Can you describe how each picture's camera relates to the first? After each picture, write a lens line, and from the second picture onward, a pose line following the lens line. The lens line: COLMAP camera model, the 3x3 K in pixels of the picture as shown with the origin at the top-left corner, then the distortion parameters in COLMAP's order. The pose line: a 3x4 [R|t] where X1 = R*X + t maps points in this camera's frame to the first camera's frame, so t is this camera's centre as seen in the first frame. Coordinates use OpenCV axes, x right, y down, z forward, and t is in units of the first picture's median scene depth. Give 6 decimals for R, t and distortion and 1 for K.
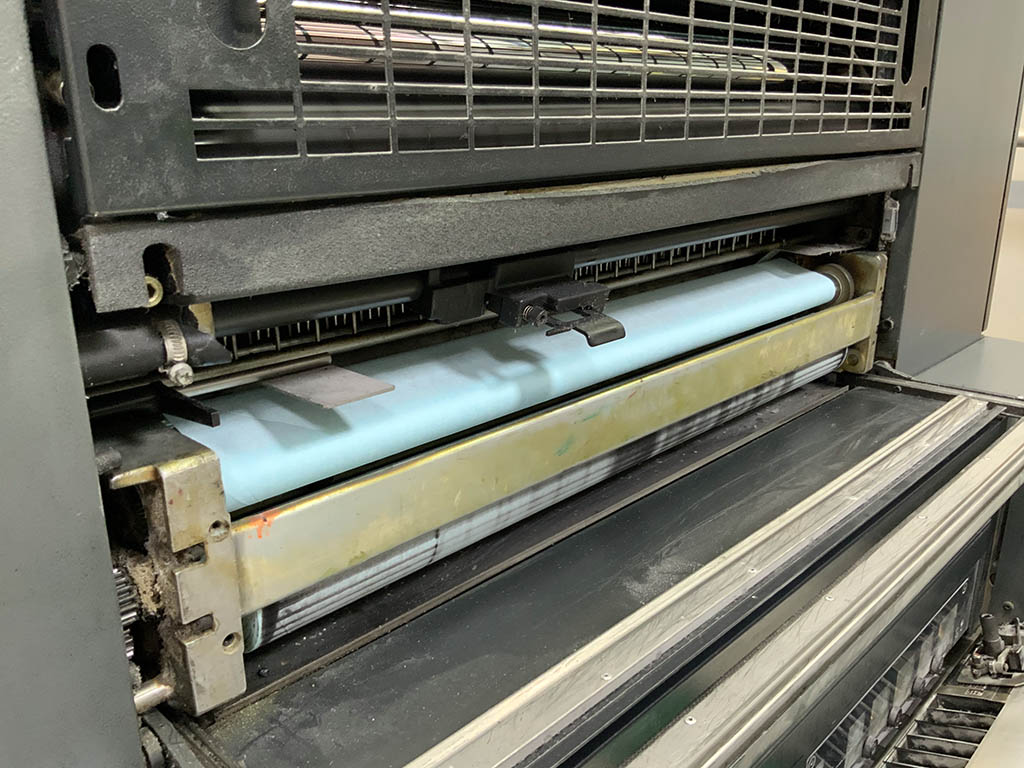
lens RADIAL K [[852.5, 0, 513.2], [0, 852.5, 385.9], [0, 0, 1]] dist [0.098212, -0.185707]
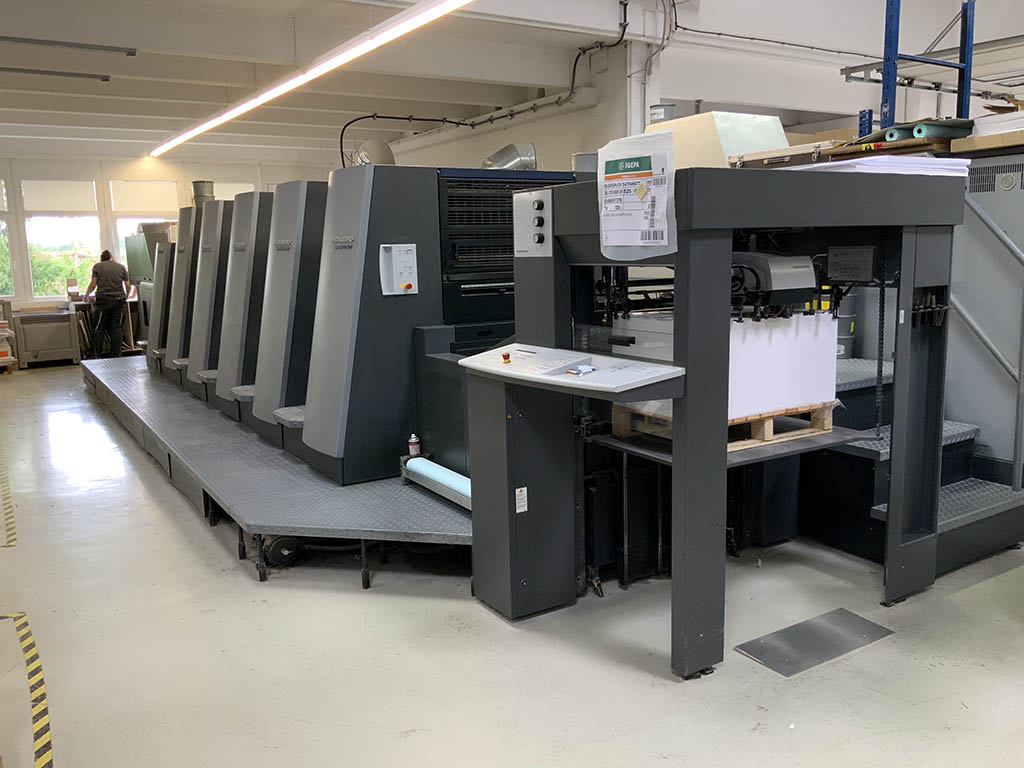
lens RADIAL K [[845.8, 0, 512.0], [0, 845.8, 384.0], [0, 0, 1]] dist [0.103876, -0.214940]
pose [[0.969137, 0.024988, -0.245254, 2.723390], [-0.057200, 0.990492, -0.125112, 2.198383], [0.239796, 0.135279, 0.961352, -7.954411]]
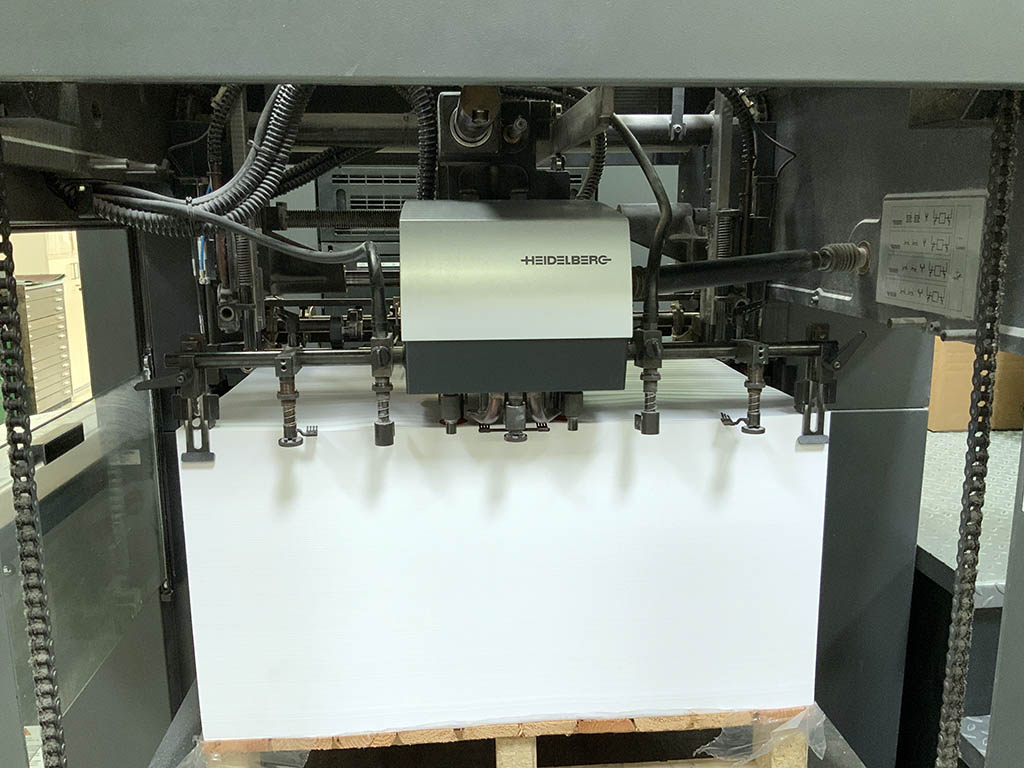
lens RADIAL K [[845.8, 0, 512.0], [0, 845.8, 384.0], [0, 0, 1]] dist [0.103876, -0.214940]
pose [[0.754520, 0.129982, -0.643276, 4.288645], [-0.193659, 0.980640, -0.028999, 0.711394], [0.627053, 0.146457, 0.765085, -2.694286]]
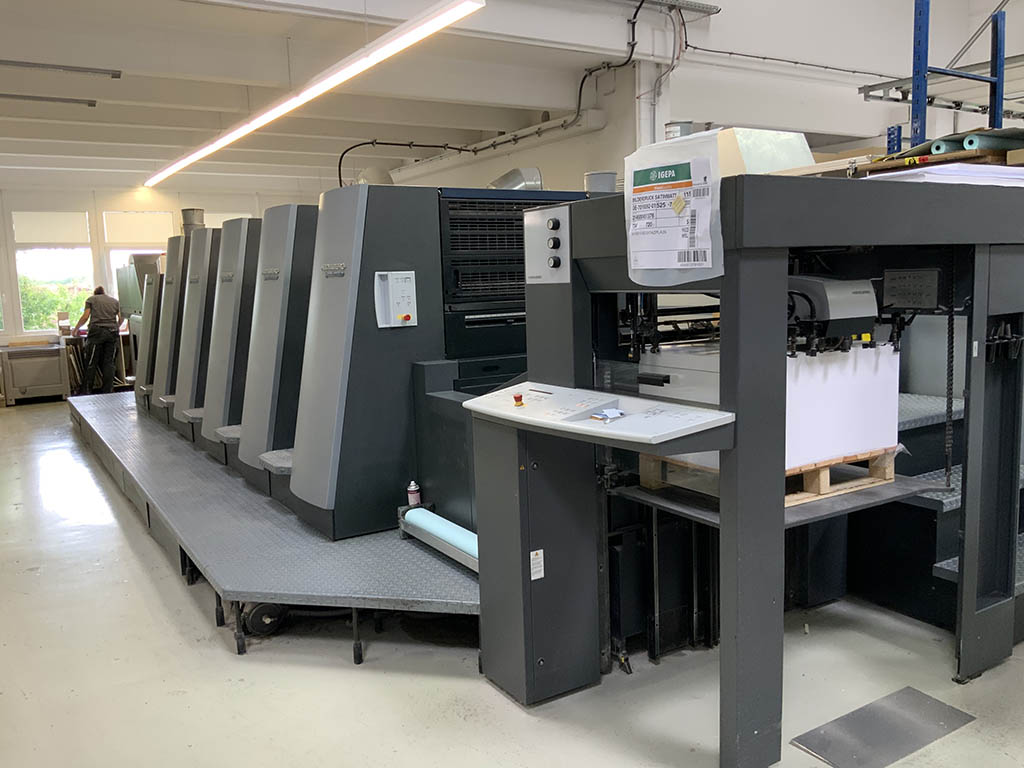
lens RADIAL K [[845.8, 0, 512.0], [0, 845.8, 384.0], [0, 0, 1]] dist [0.103876, -0.214940]
pose [[0.968392, 0.008915, -0.249273, 2.430949], [-0.049865, 0.986107, -0.158451, 1.970806], [0.244397, 0.165873, 0.955383, -7.108613]]
